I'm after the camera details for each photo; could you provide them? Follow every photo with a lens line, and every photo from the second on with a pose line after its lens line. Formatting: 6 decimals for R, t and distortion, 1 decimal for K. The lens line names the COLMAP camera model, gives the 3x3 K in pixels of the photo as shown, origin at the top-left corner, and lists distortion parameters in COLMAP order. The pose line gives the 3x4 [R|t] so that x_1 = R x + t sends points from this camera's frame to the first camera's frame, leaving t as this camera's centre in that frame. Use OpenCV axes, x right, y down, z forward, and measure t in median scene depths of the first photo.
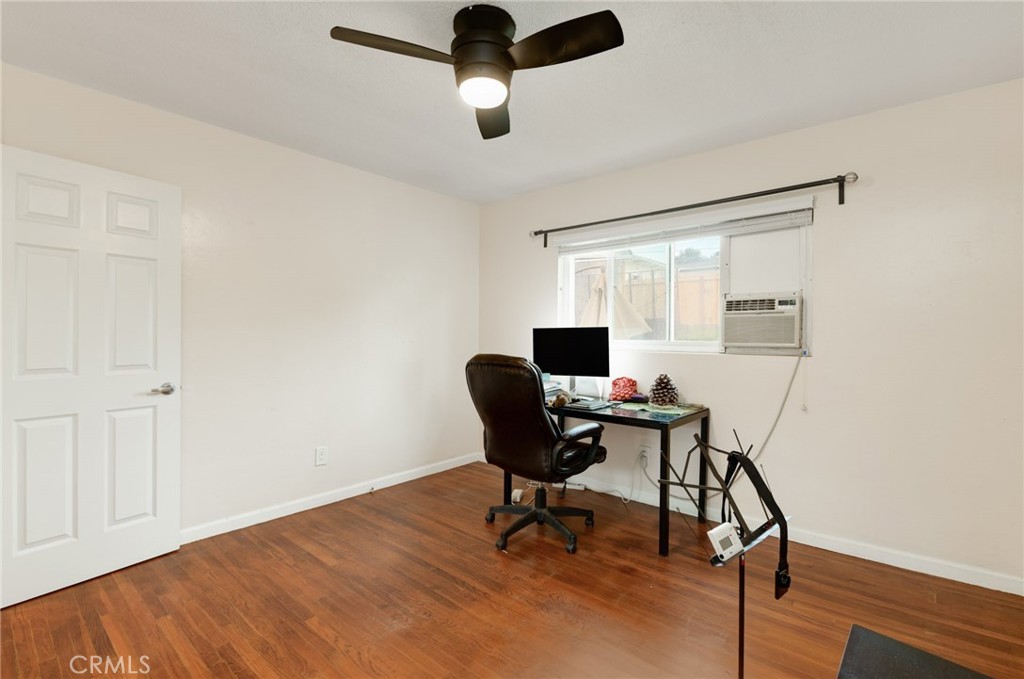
lens RADIAL K [[463.0, 0, 512.0], [0, 463.0, 339.5], [0, 0, 1]] dist [0.000011, -0.000069]
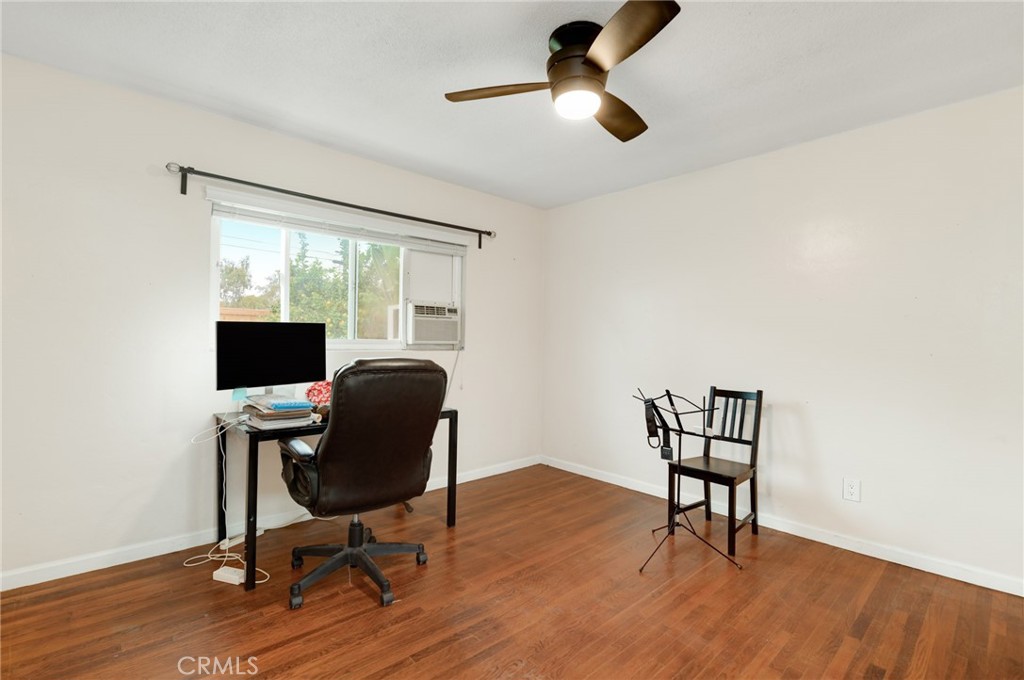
lens RADIAL K [[482.8, 0, 506.0], [0, 482.8, 340.9], [0, 0, 1]] dist [-0.000384, -0.000708]
pose [[0.119048, -0.011058, 0.992827, -0.754236], [-0.011053, 0.999861, 0.012462, -0.011034], [-0.992827, -0.012457, 0.118909, 0.648973]]
